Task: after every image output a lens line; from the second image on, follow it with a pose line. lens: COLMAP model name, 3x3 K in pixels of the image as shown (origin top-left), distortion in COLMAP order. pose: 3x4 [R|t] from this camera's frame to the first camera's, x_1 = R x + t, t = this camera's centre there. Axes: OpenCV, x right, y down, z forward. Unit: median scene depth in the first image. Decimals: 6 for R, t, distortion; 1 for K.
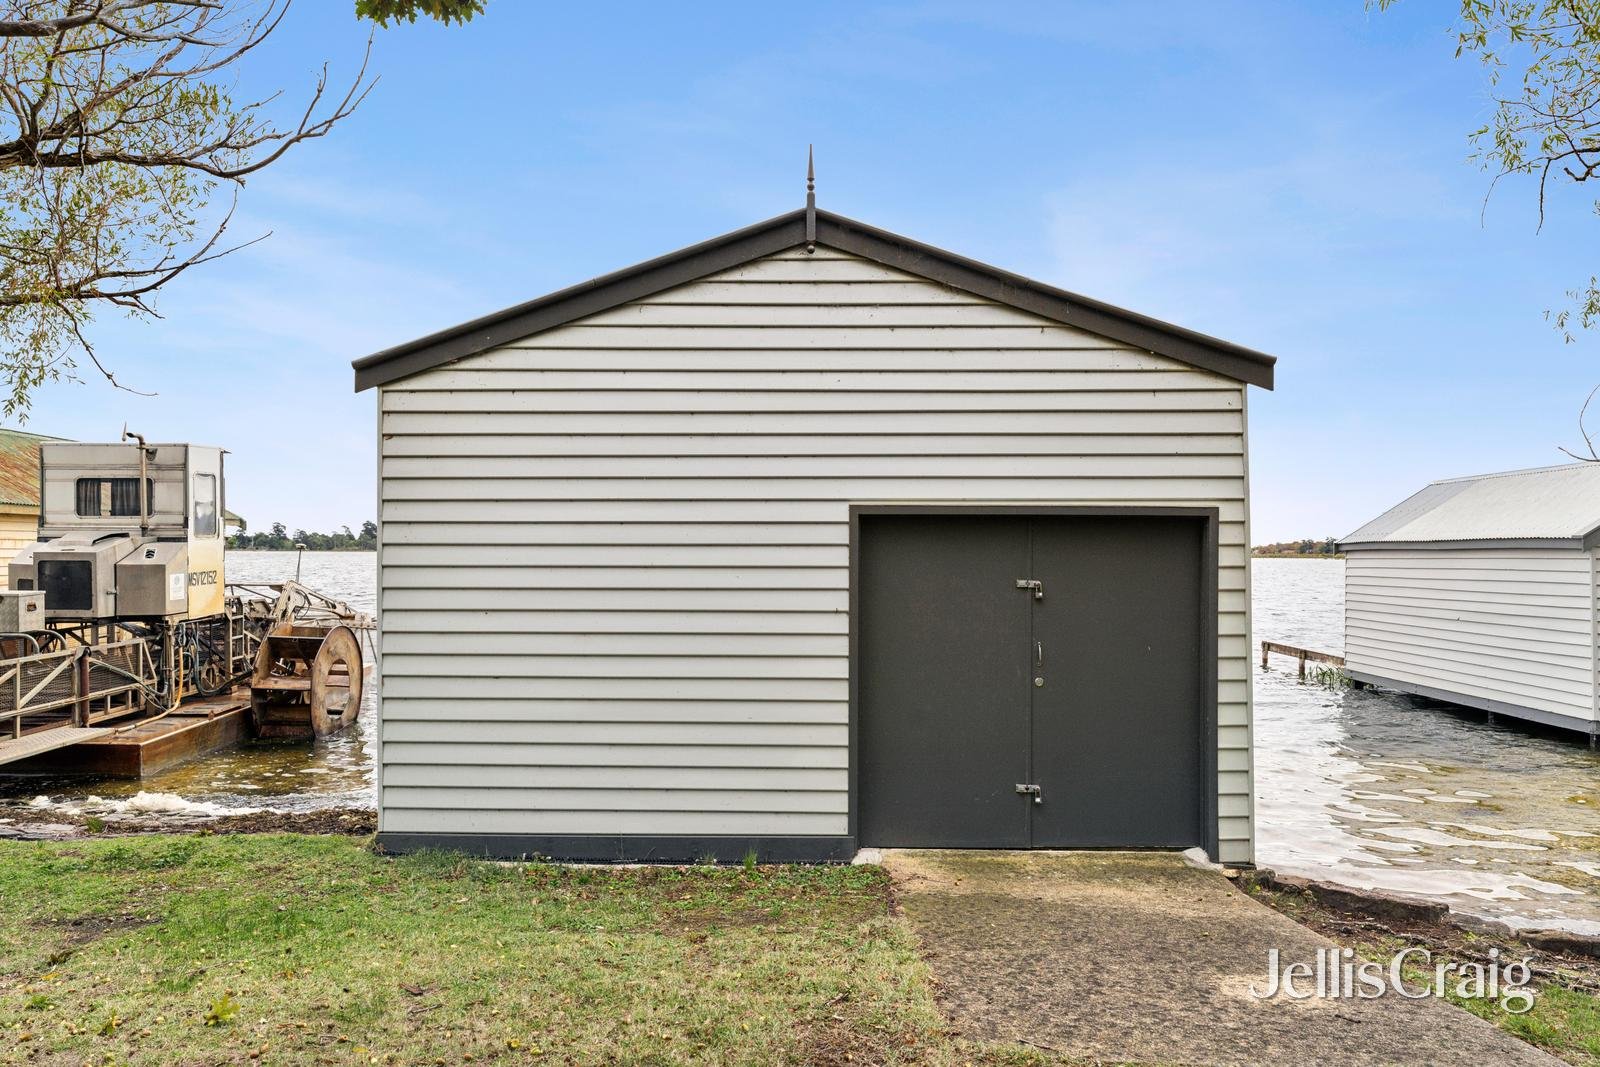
lens RADIAL K [[1074.9, 0, 799.4], [0, 1074.9, 541.2], [0, 0, 1]] dist [-0.005219, -0.001791]
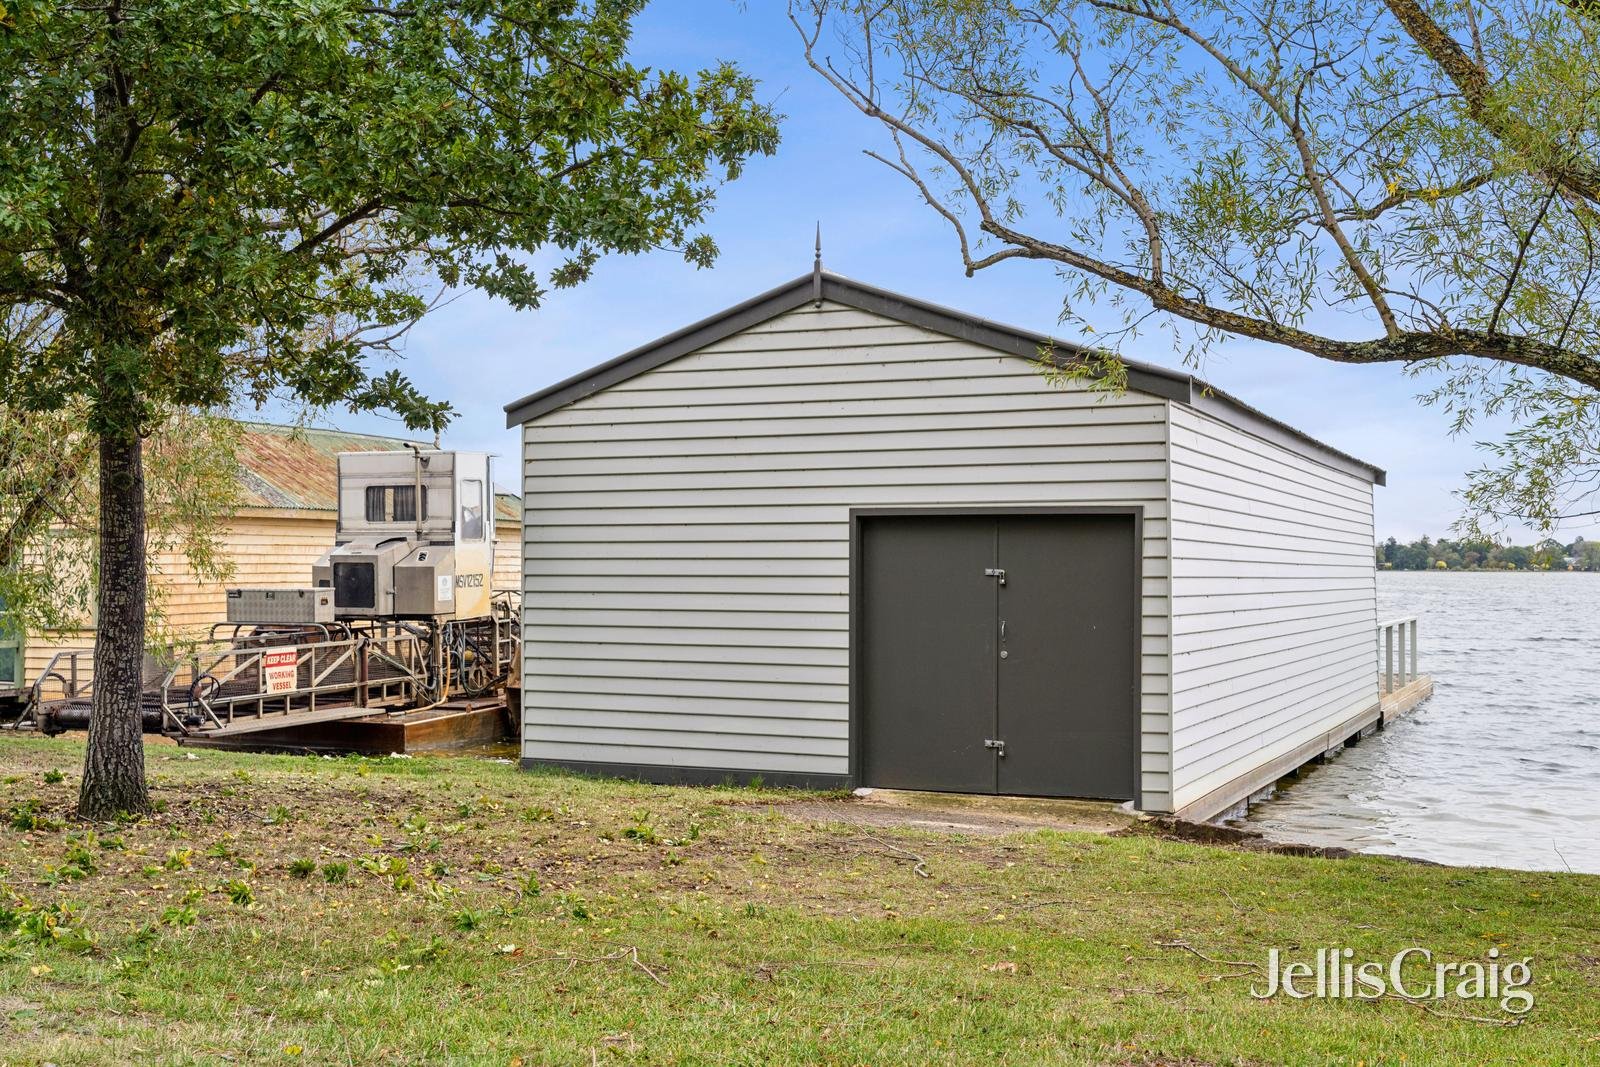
lens RADIAL K [[1822.7, 0, 800.0], [0, 1822.7, 533.5], [0, 0, 1]] dist [0.007522, 0.001769]
pose [[0.922755, -0.007793, -0.385308, 0.458996], [0.003964, 0.999935, -0.010730, 0.010202], [0.385366, 0.008374, 0.922726, -0.549559]]
